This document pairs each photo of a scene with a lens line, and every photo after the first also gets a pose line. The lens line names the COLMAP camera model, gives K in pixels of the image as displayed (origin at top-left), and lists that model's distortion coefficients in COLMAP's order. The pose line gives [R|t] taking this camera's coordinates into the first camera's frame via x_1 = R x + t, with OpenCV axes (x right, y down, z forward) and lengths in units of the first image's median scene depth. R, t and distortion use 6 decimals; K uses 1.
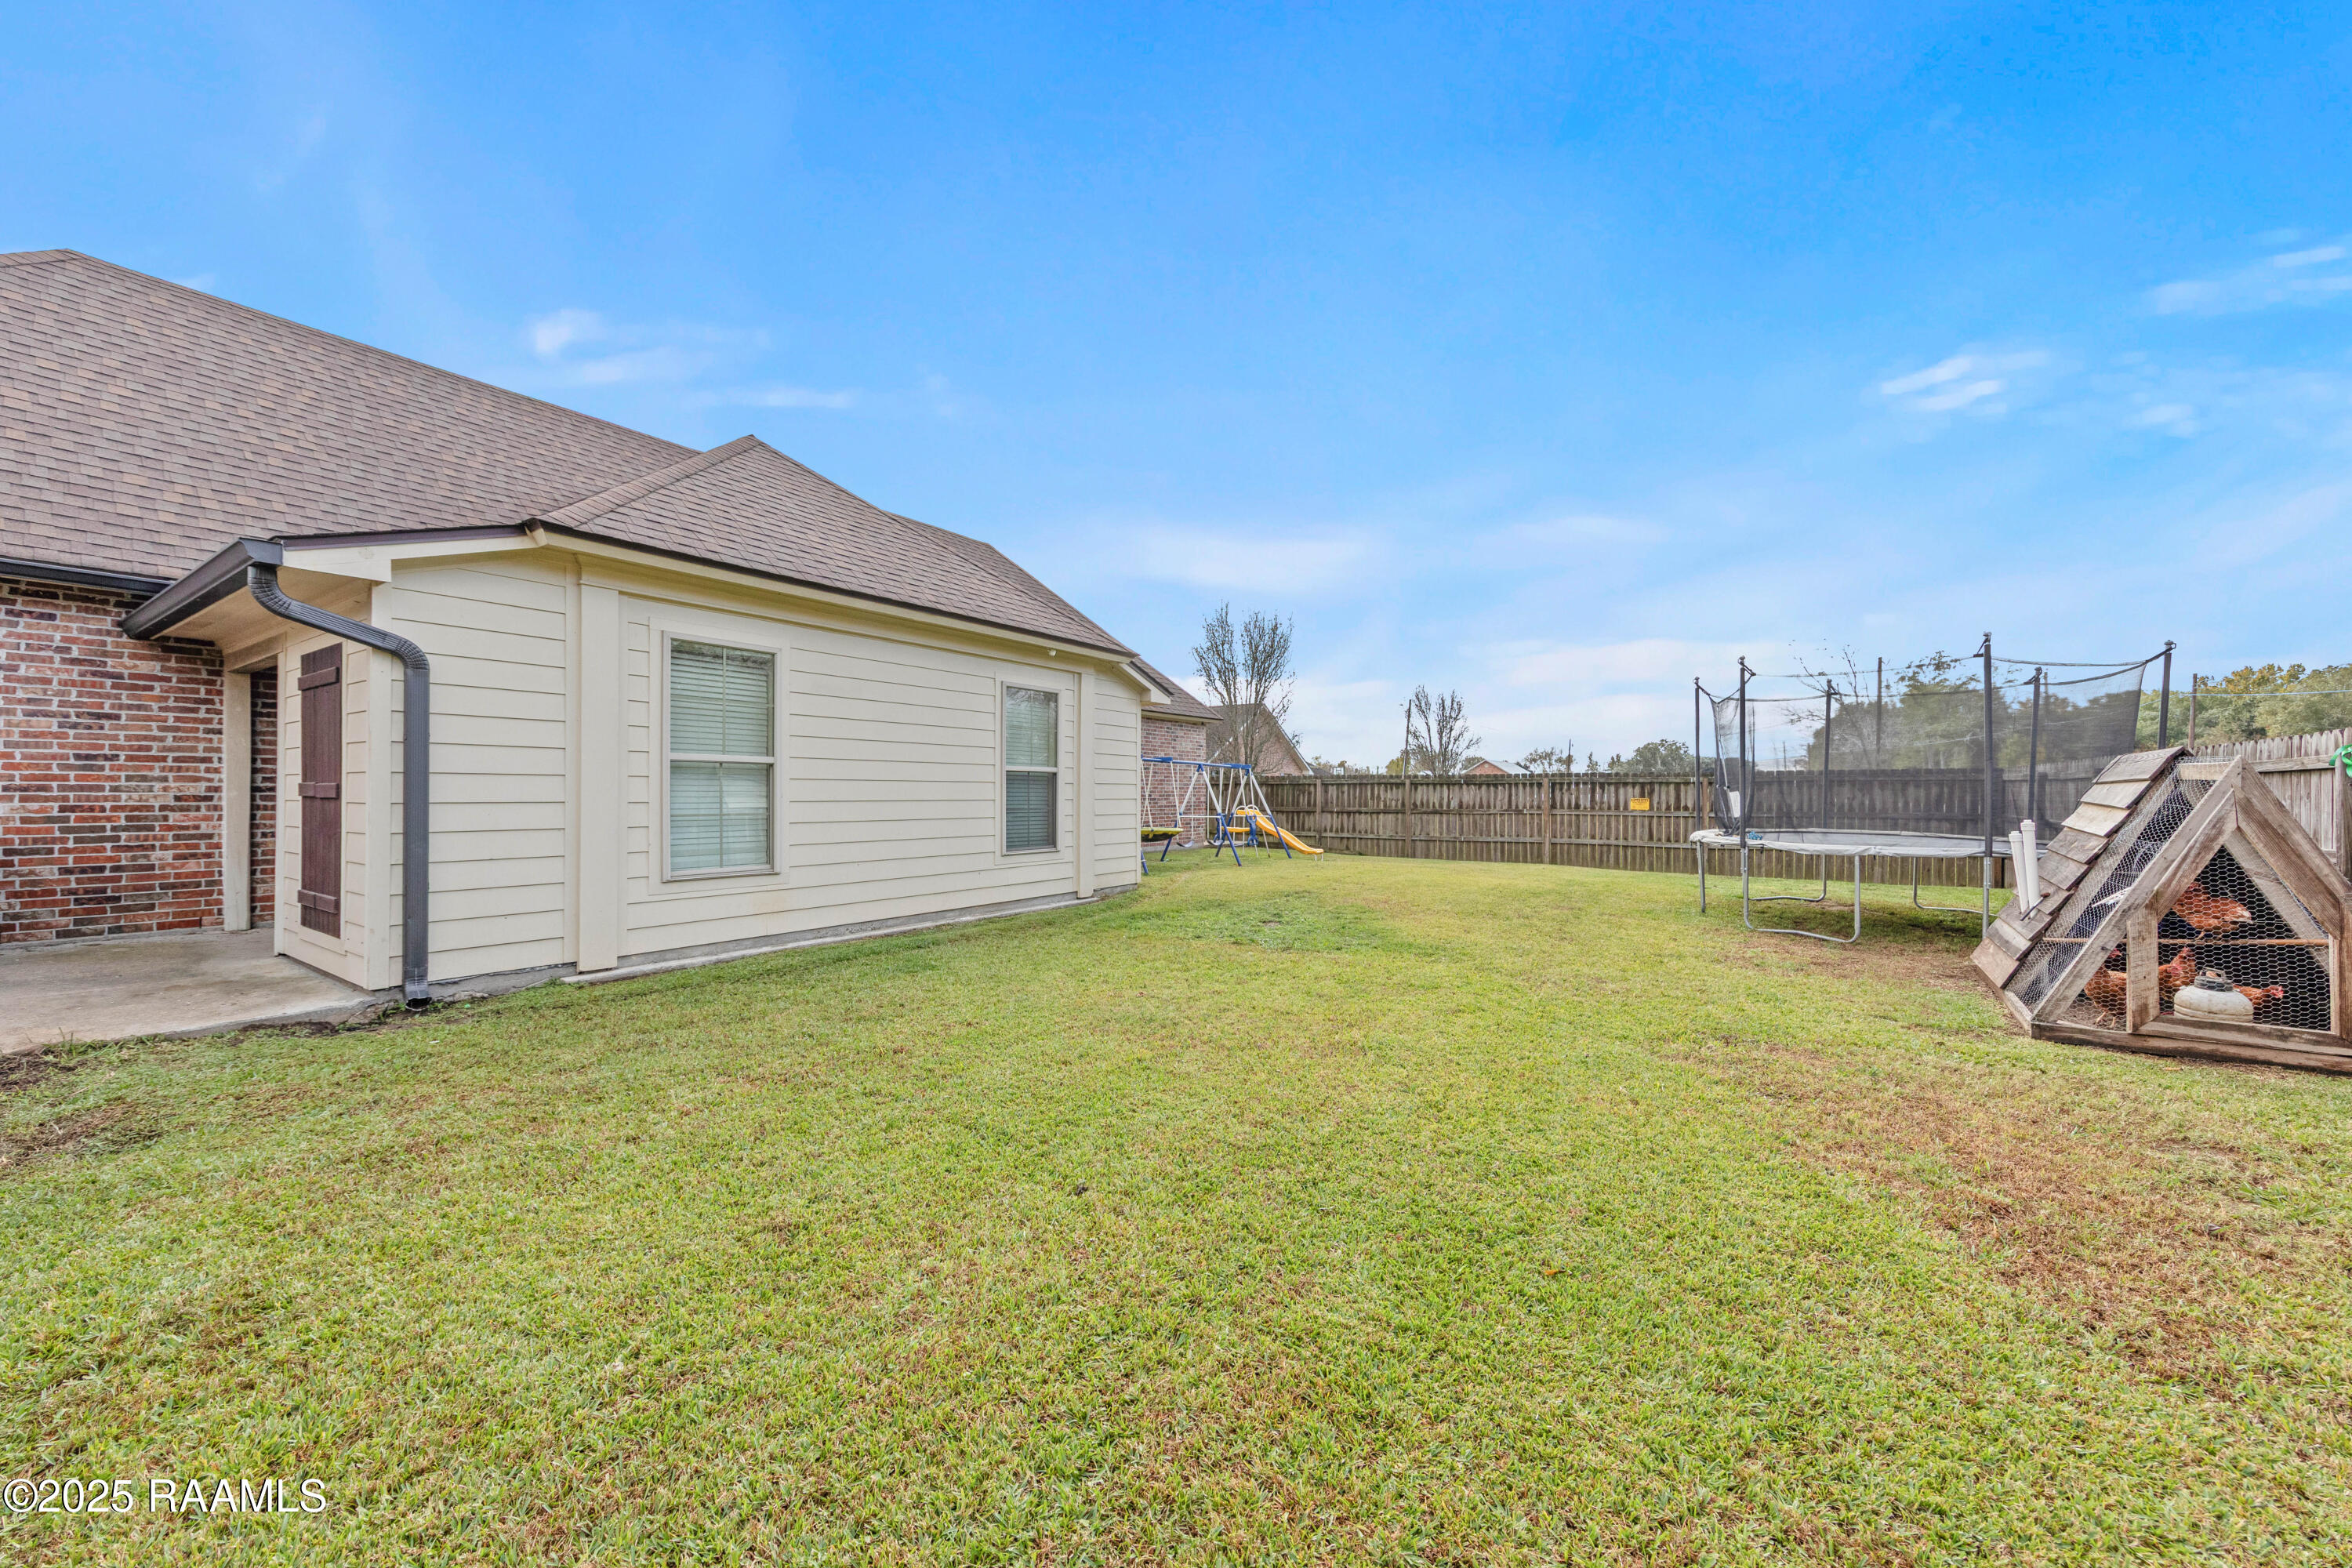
lens RADIAL K [[871.2, 0, 1174.1], [0, 871.2, 761.1], [0, 0, 1]] dist [0.009056, -0.000176]
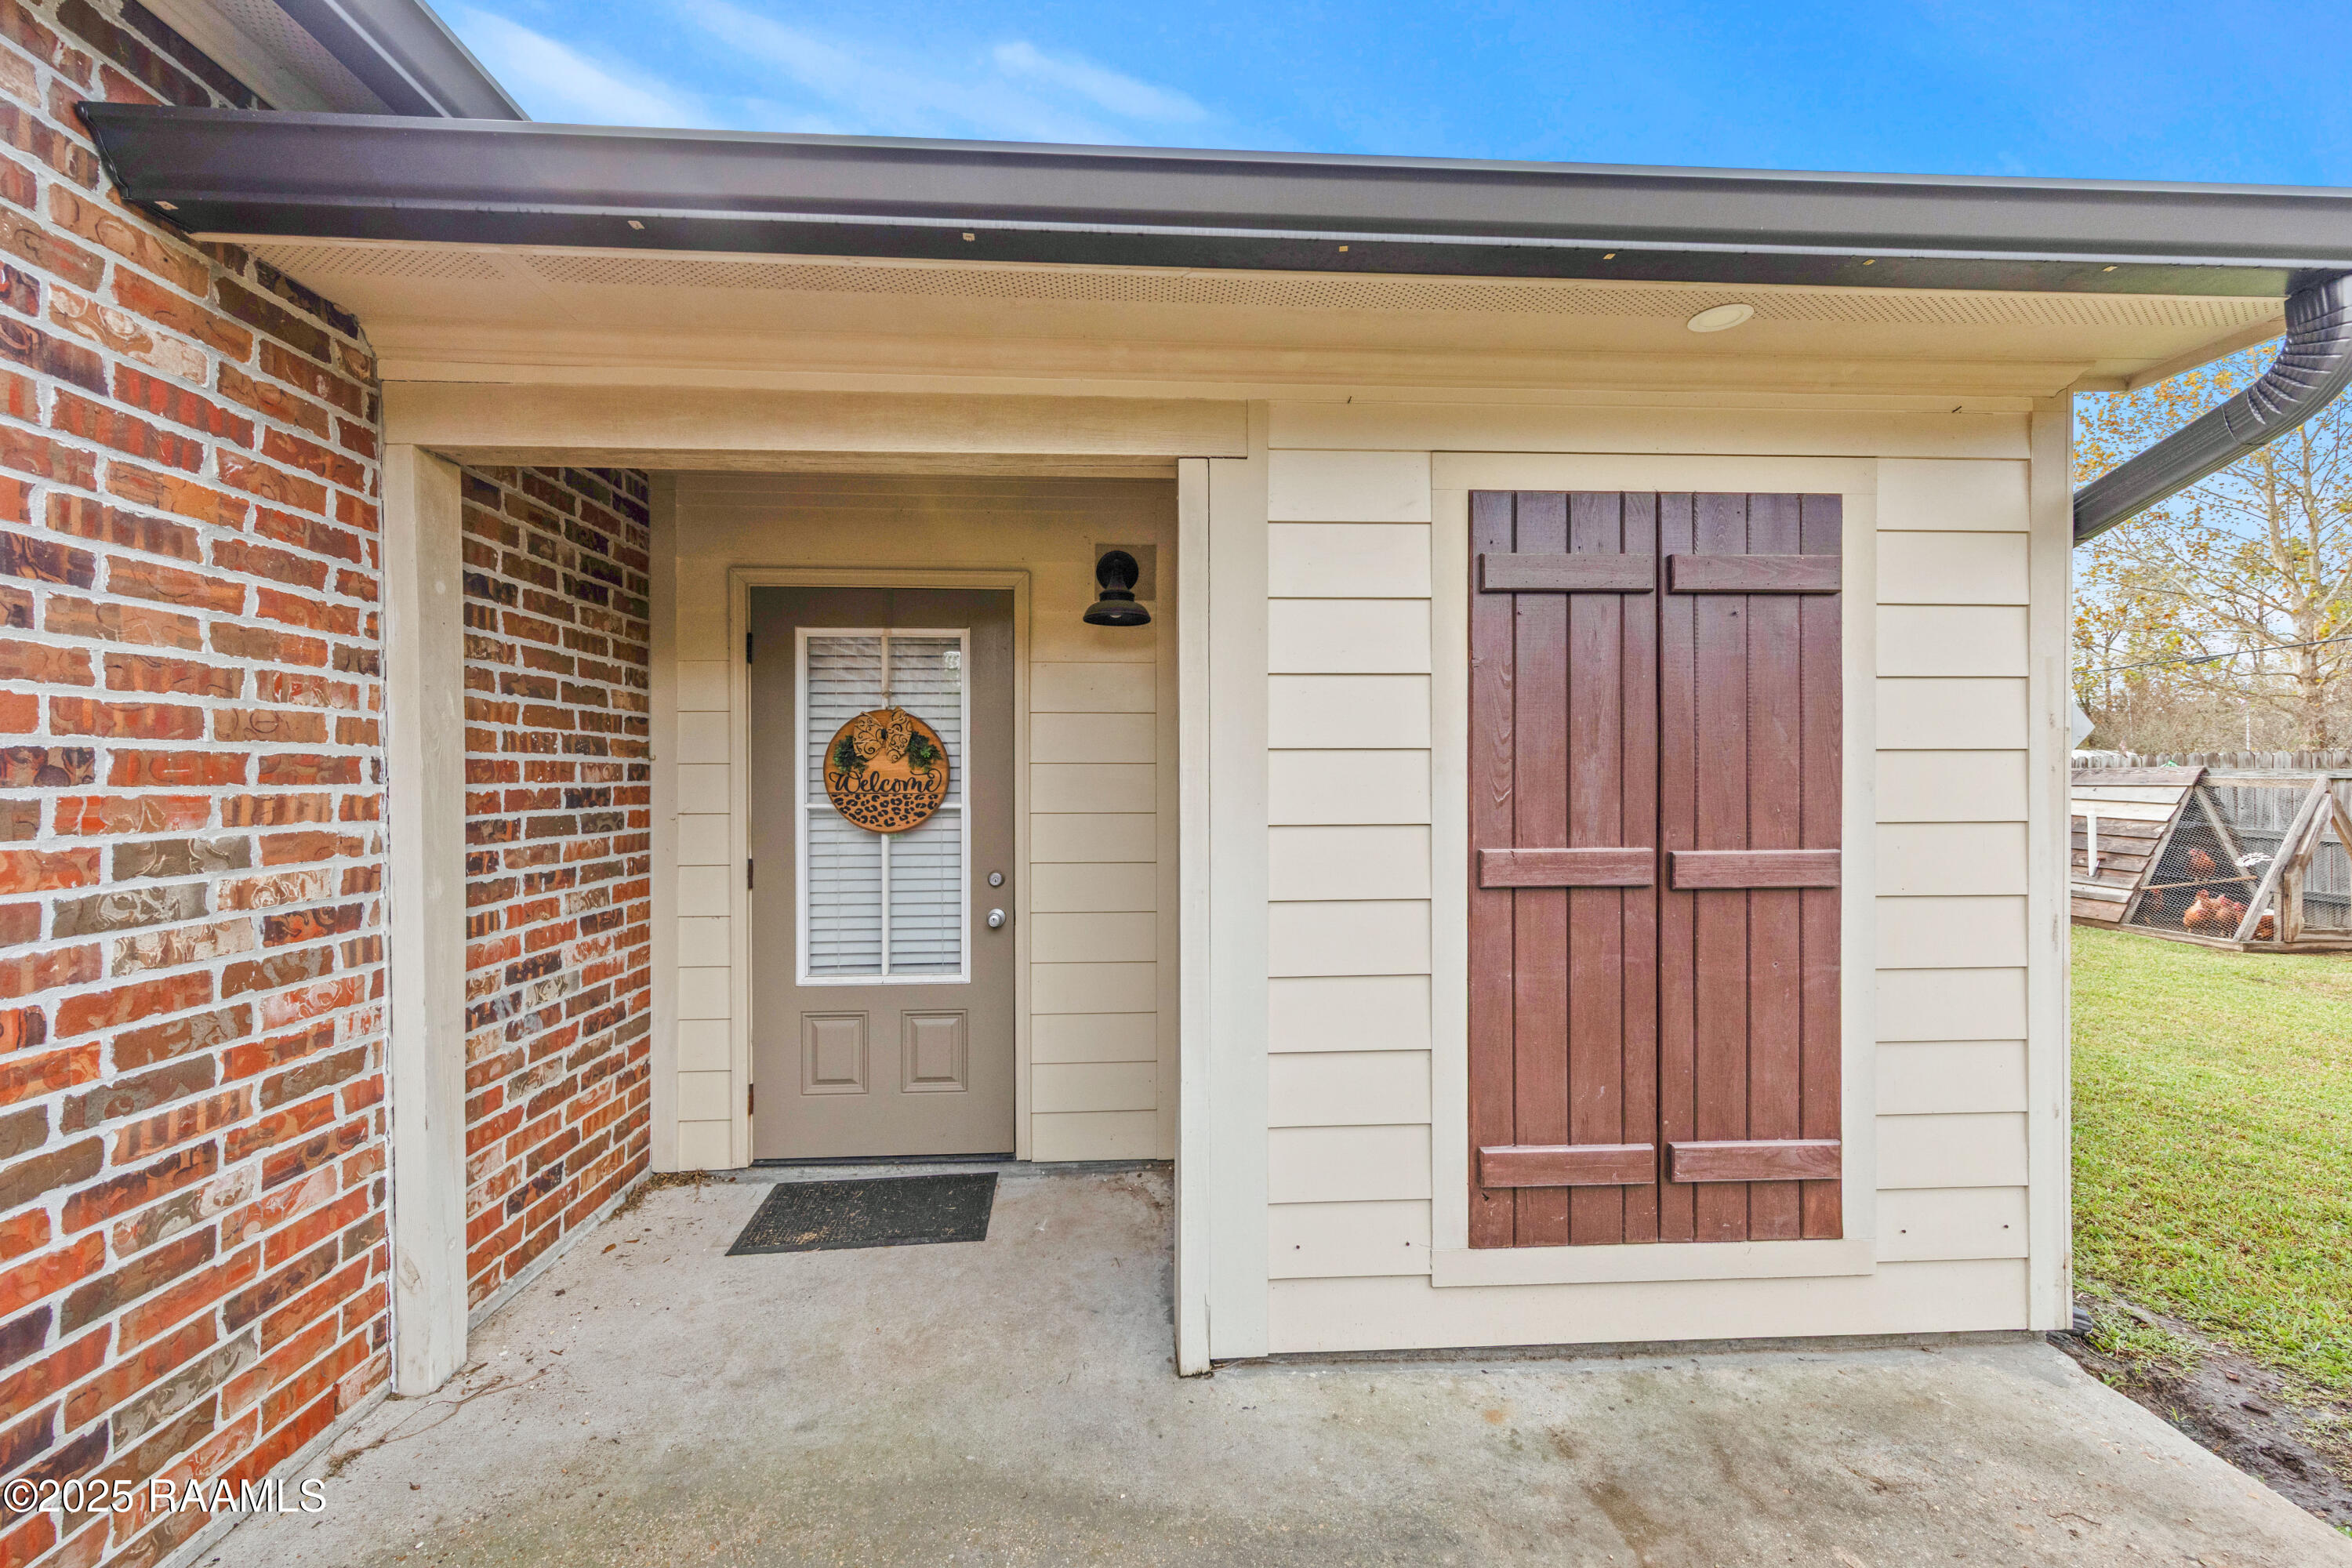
lens RADIAL K [[871.2, 0, 1174.1], [0, 871.2, 761.1], [0, 0, 1]] dist [0.009056, -0.000176]
pose [[0.797601, 0.004555, 0.603169, -1.087852], [-0.013345, 0.999860, 0.010096, -0.010264], [-0.603038, -0.016102, 0.797550, 0.662637]]
